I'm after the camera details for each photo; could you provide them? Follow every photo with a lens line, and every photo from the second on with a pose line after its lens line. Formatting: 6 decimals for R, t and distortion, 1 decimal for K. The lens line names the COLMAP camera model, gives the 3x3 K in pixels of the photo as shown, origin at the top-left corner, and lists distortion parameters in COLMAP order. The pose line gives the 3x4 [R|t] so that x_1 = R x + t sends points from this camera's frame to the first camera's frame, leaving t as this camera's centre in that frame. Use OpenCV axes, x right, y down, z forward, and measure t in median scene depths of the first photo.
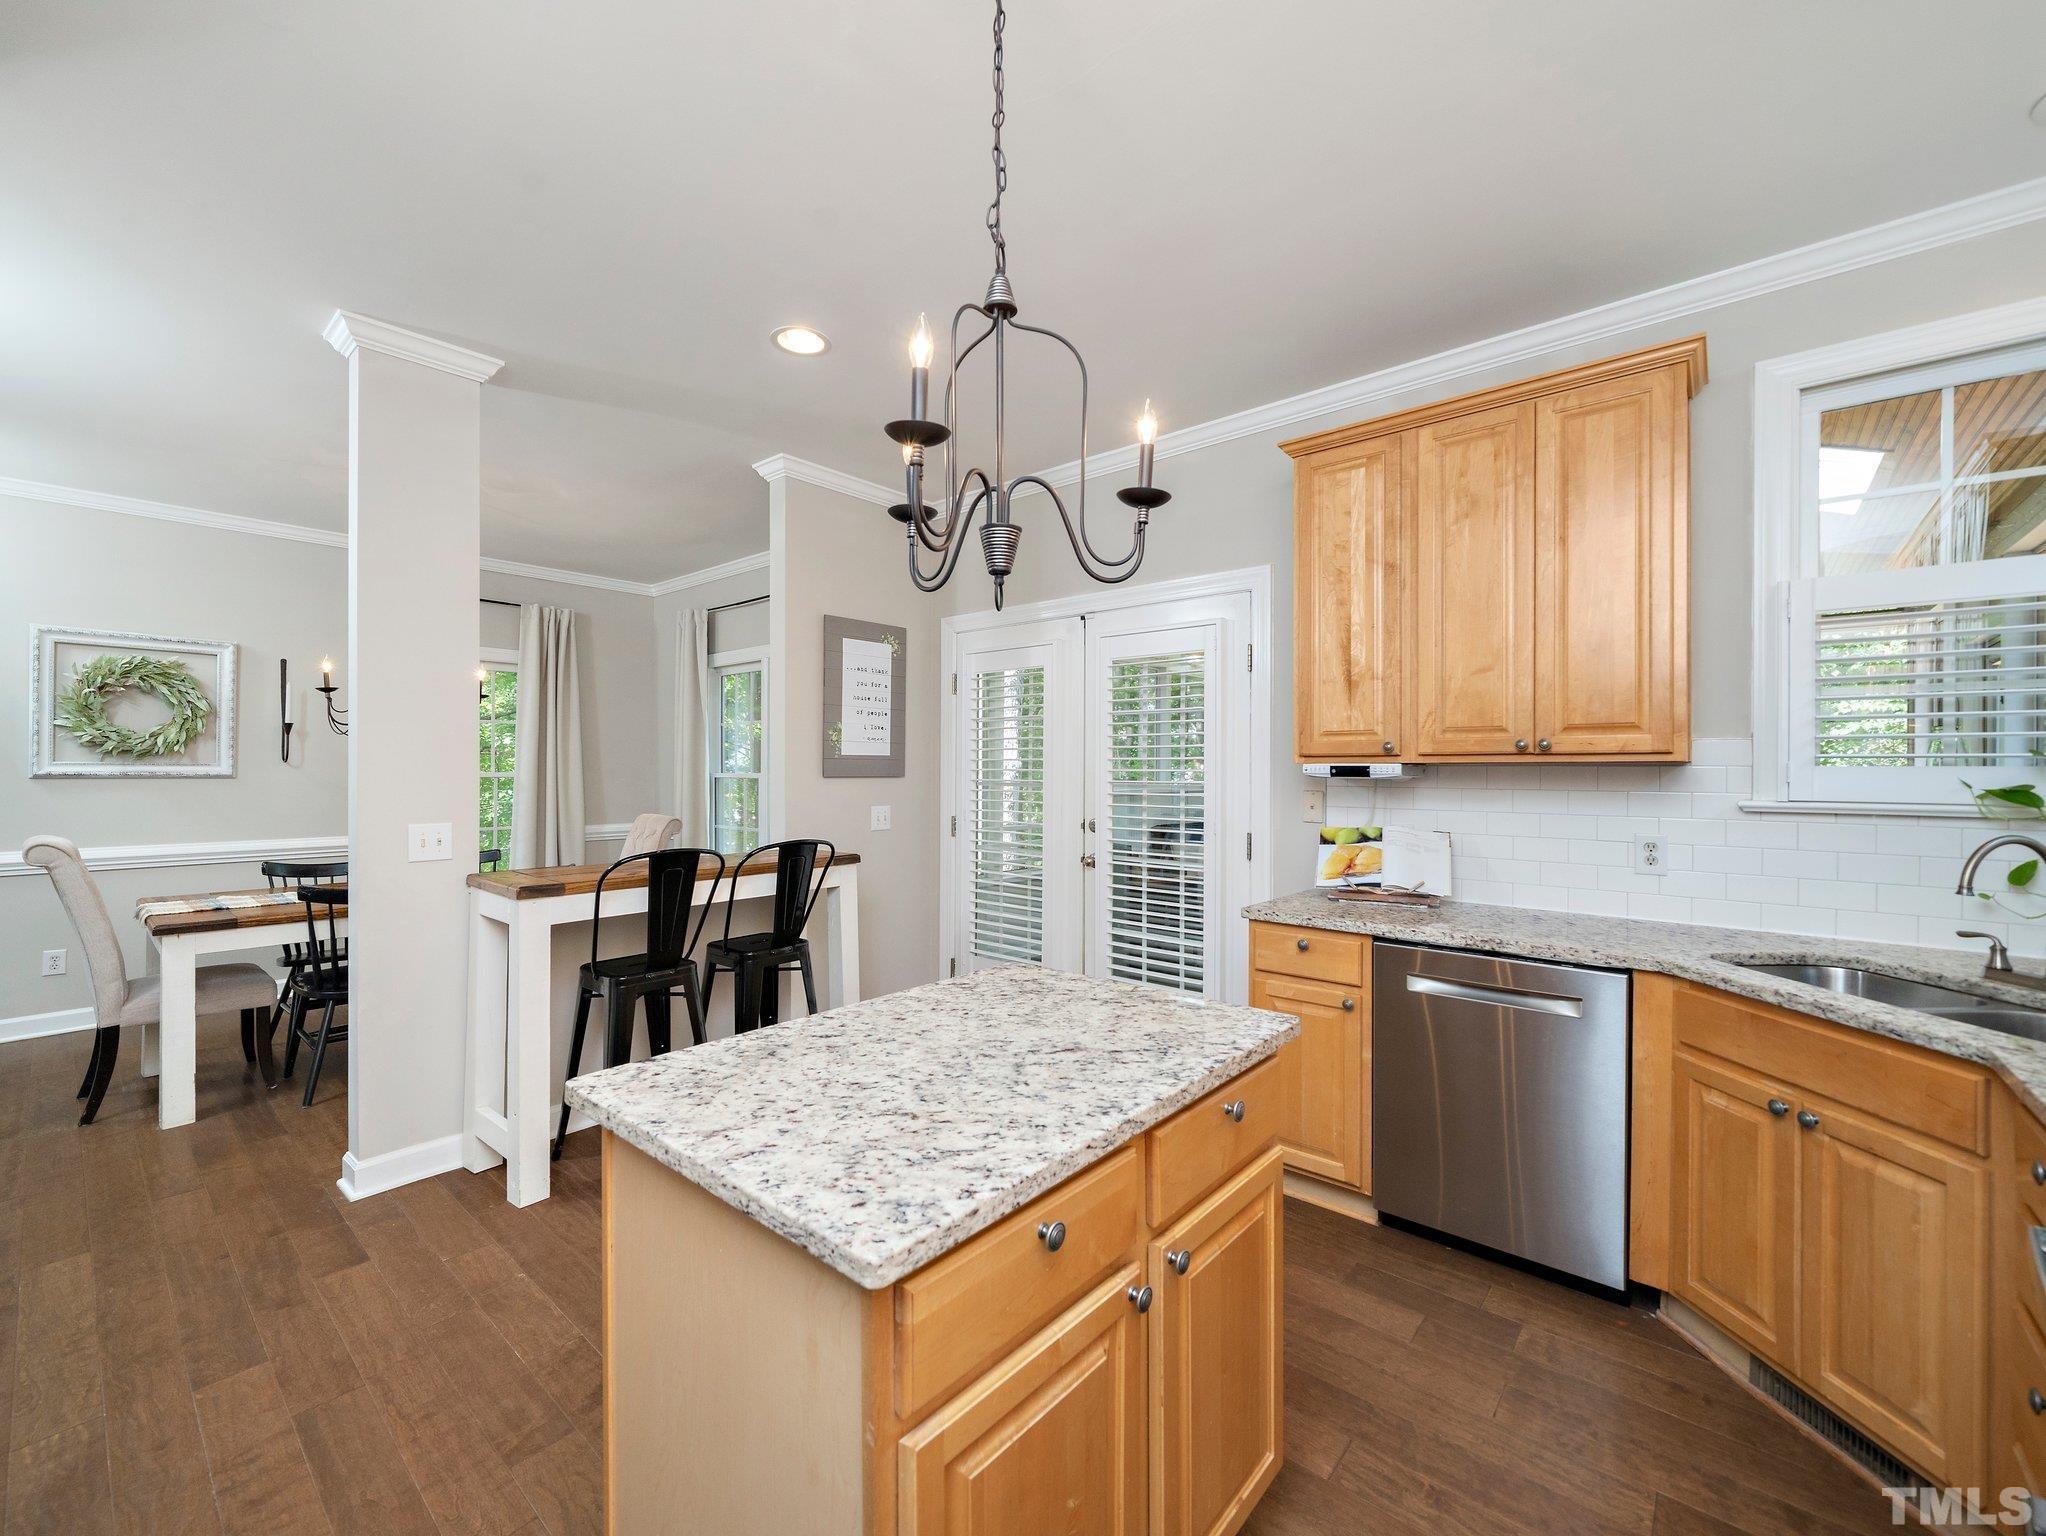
lens RADIAL K [[867.5, 0, 1028.7], [0, 867.5, 758.5], [0, 0, 1]] dist [-0.003788, 0.000378]
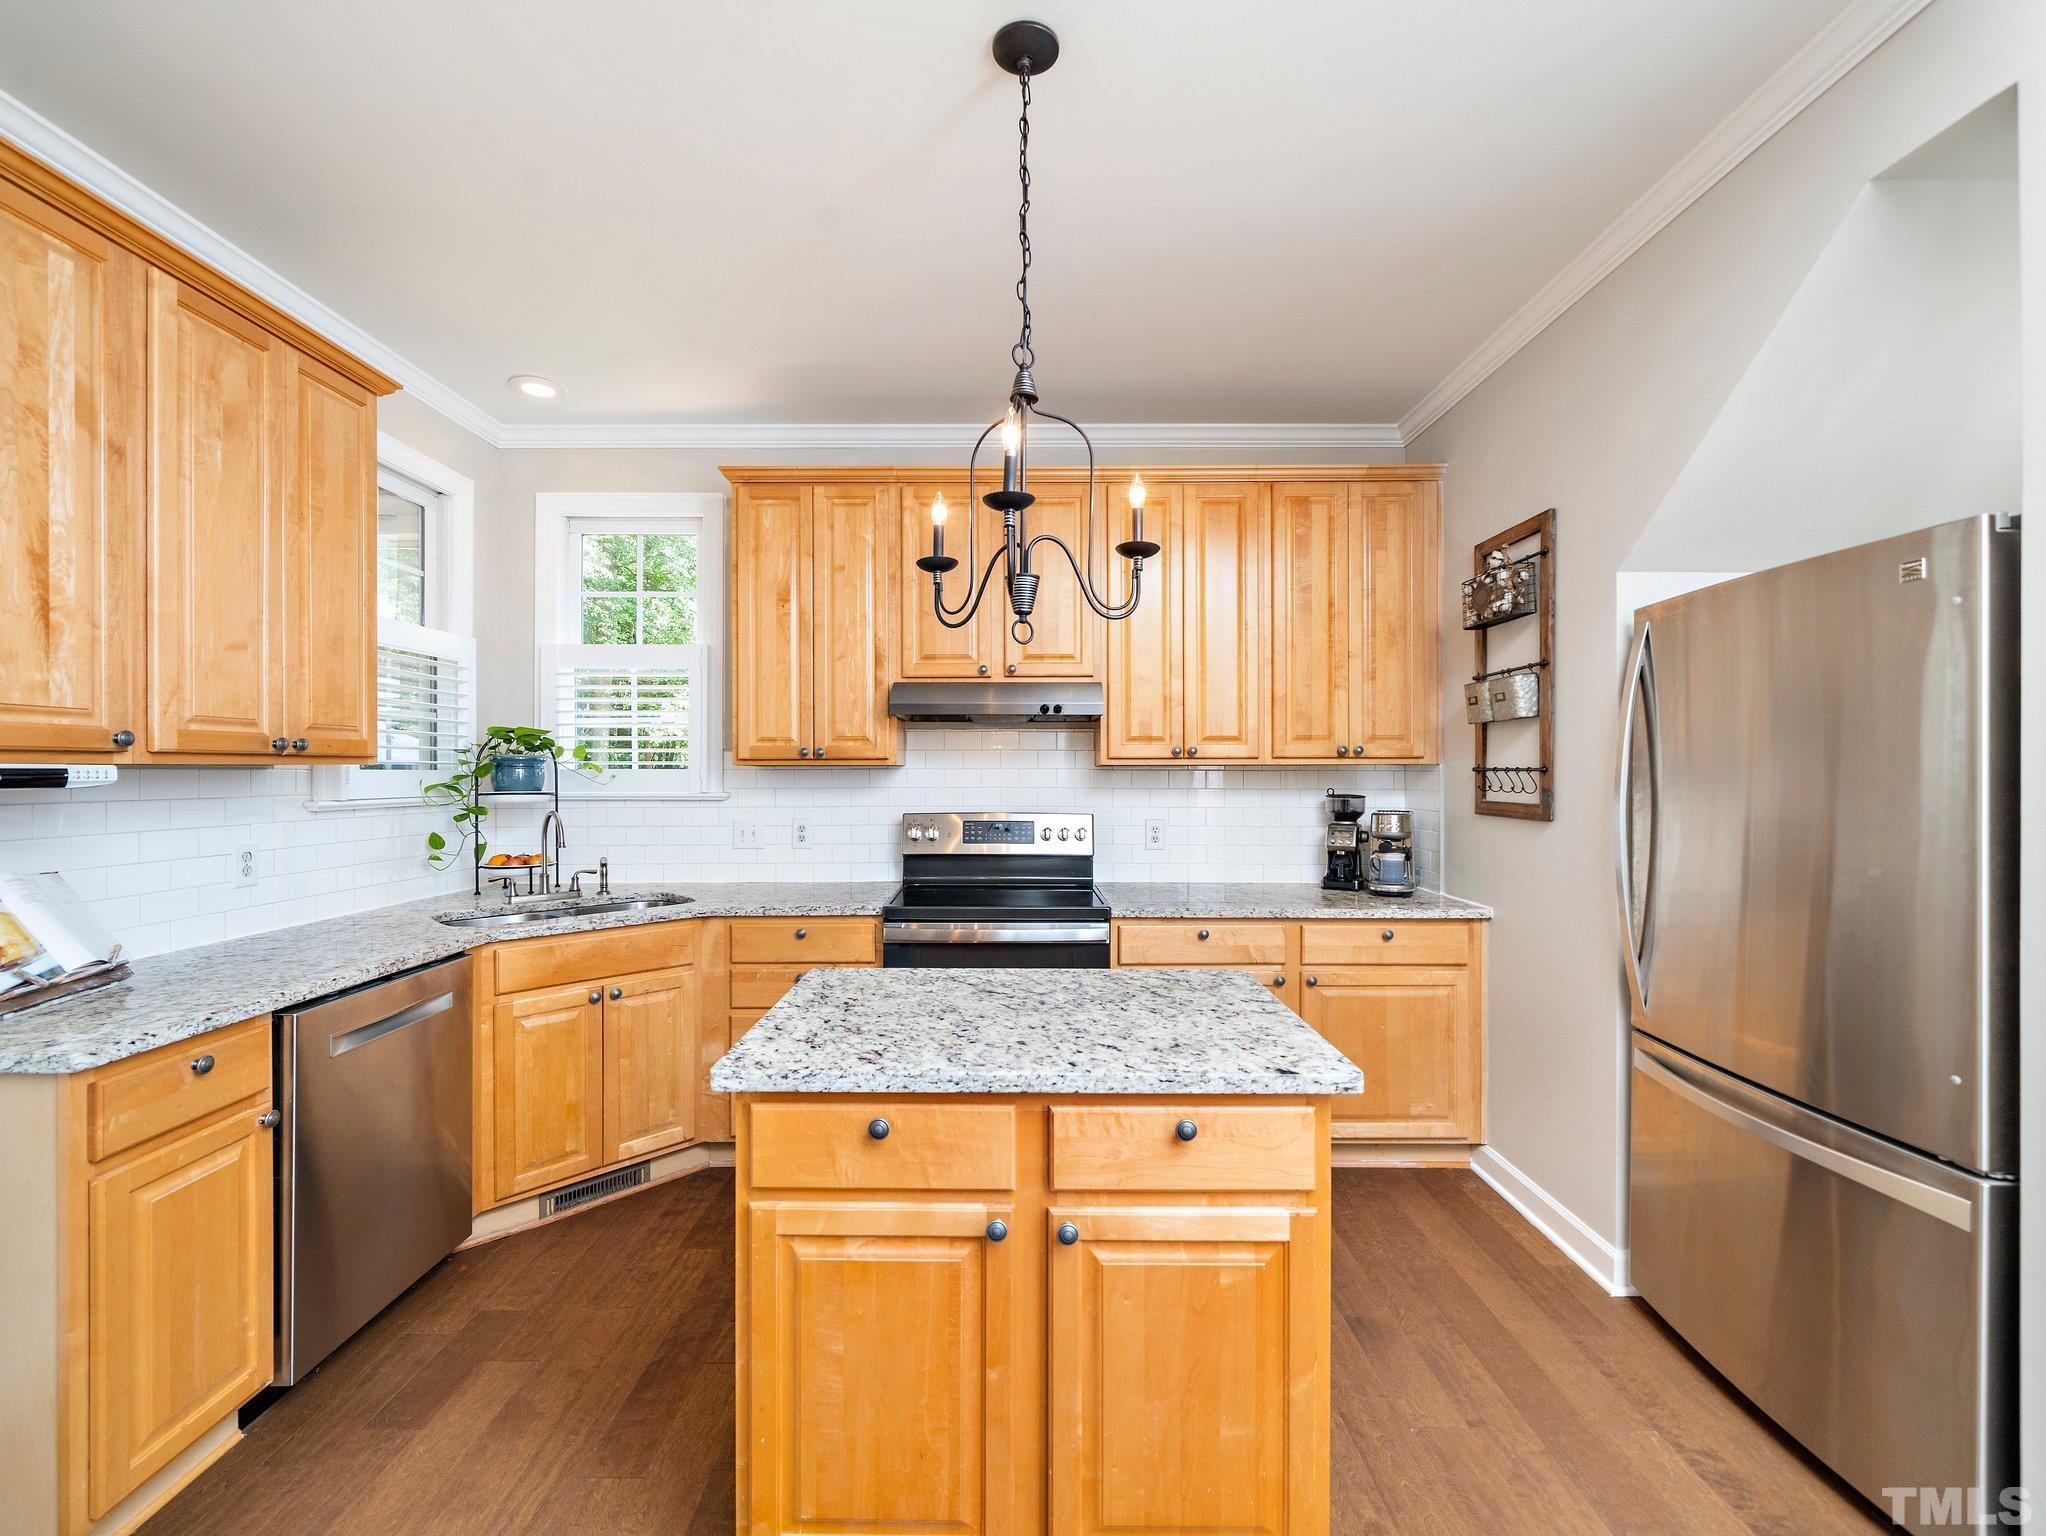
lens RADIAL K [[867.5, 0, 1018.6], [0, 867.5, 770.1], [0, 0, 1]] dist [-0.003788, 0.000378]
pose [[-0.648400, -0.003786, 0.761290, -0.772849], [-0.007226, 0.999973, -0.001181, 0.008303], [-0.761265, -0.006267, -0.648410, 1.456404]]
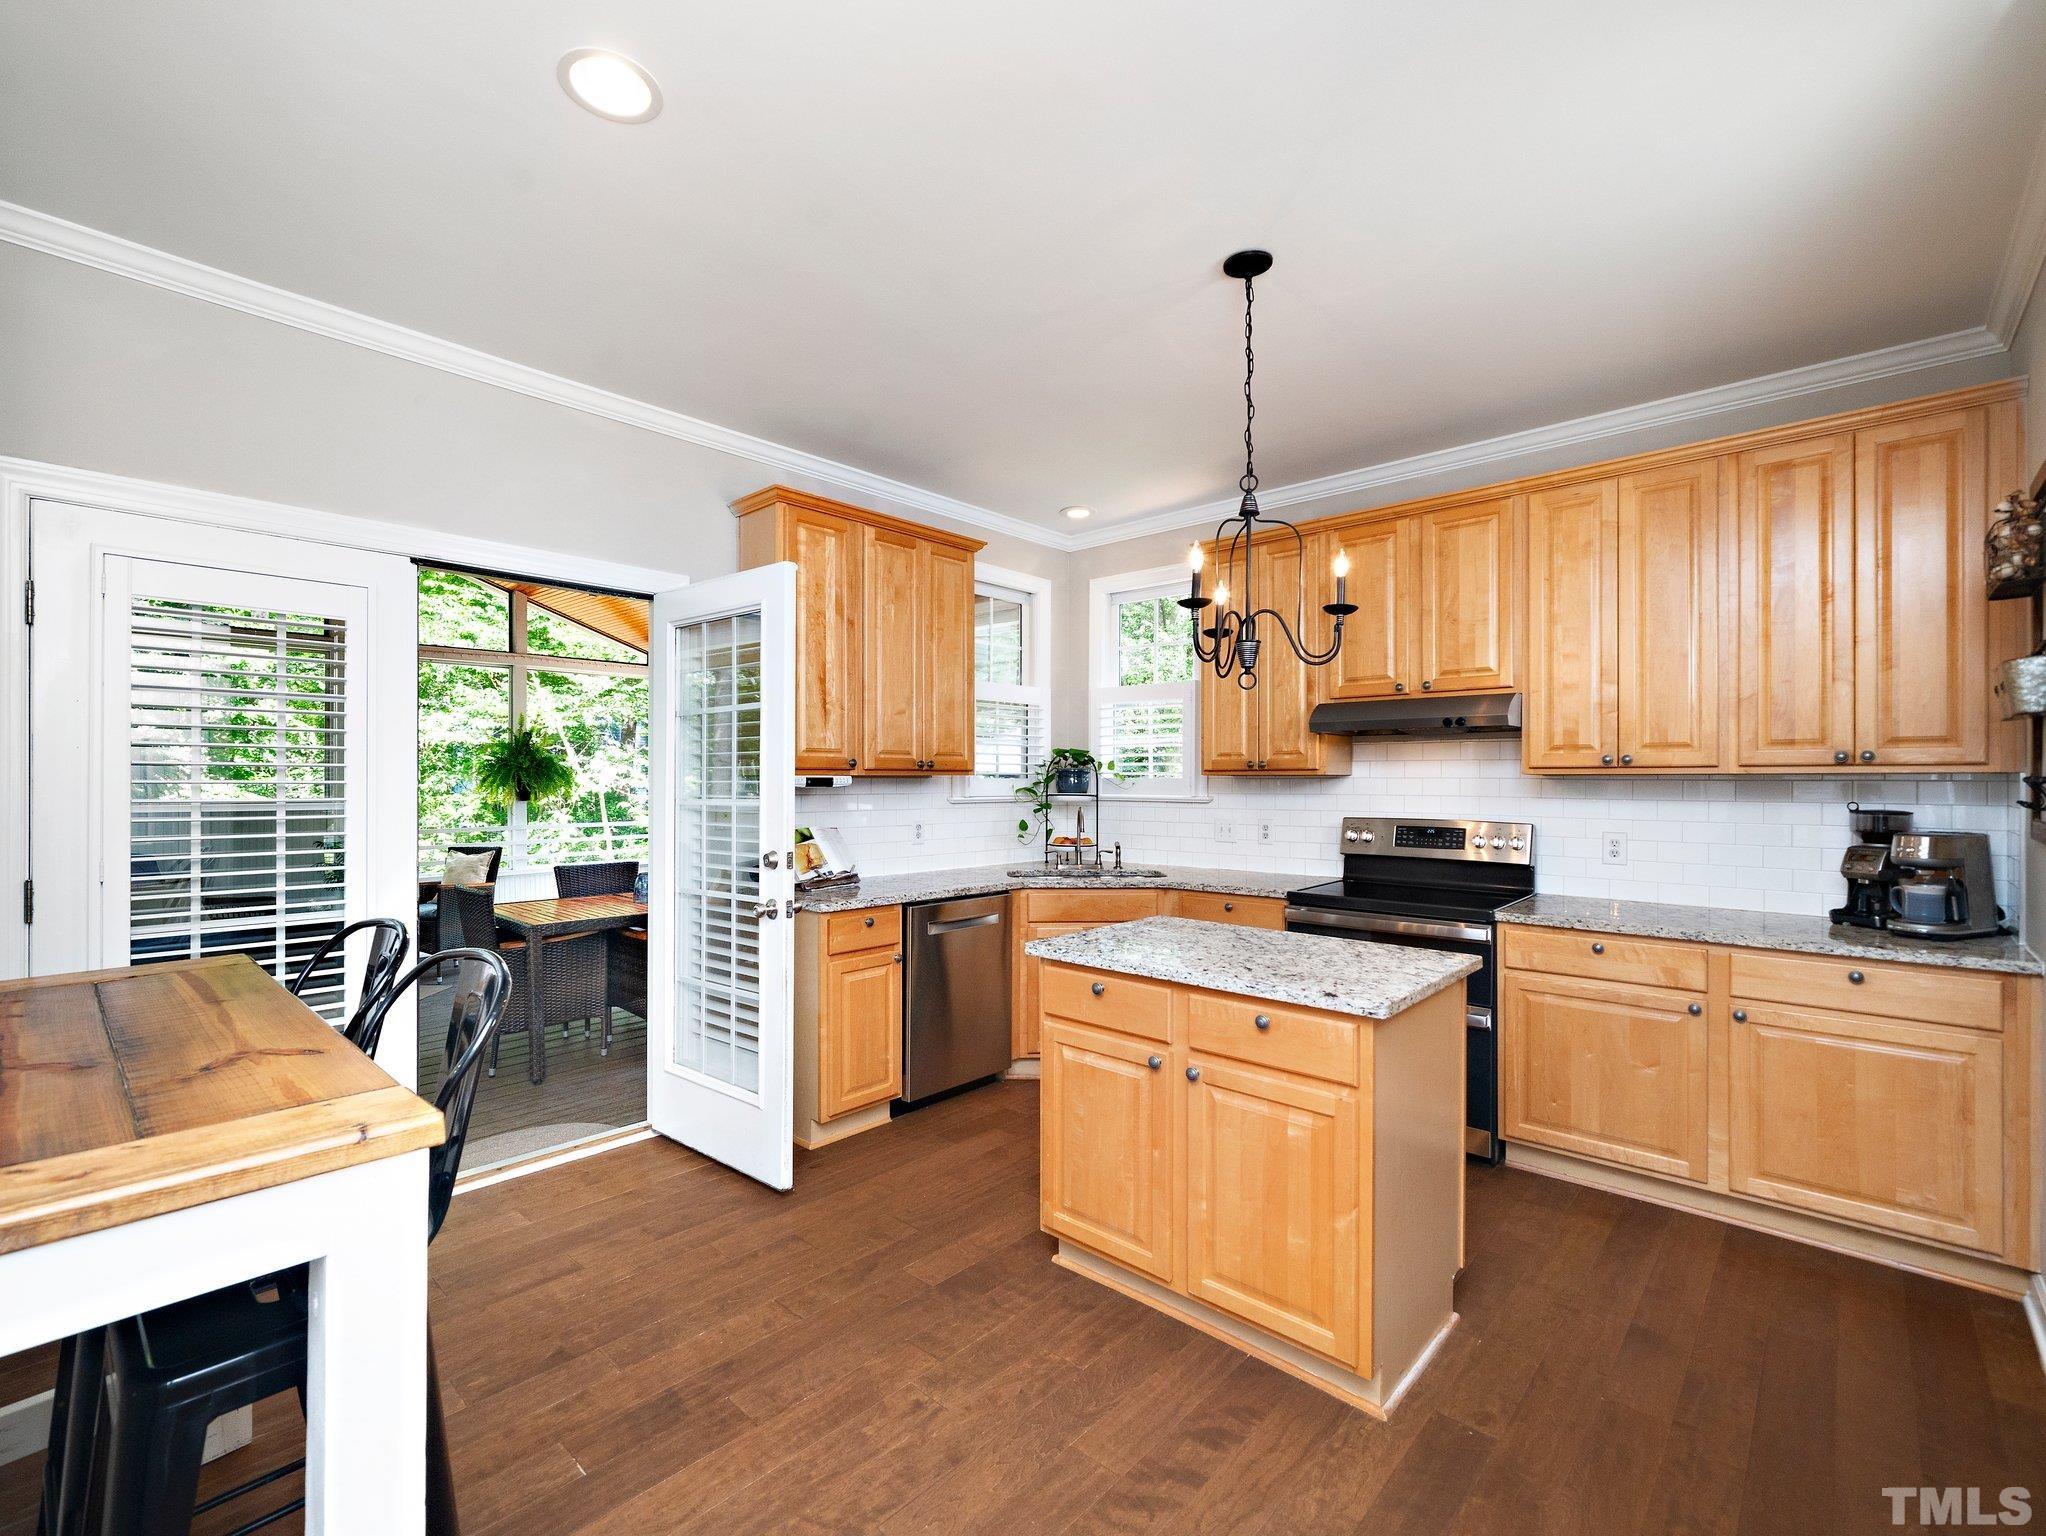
lens RADIAL K [[904.3, 0, 1017.8], [0, 904.3, 779.6], [0, 0, 1]] dist [0.003917, -0.000236]
pose [[0.032057, -0.005718, 0.999470, -1.468795], [-0.007498, 0.999954, 0.005962, 0.001652], [-0.999458, -0.007685, 0.032012, 1.136301]]
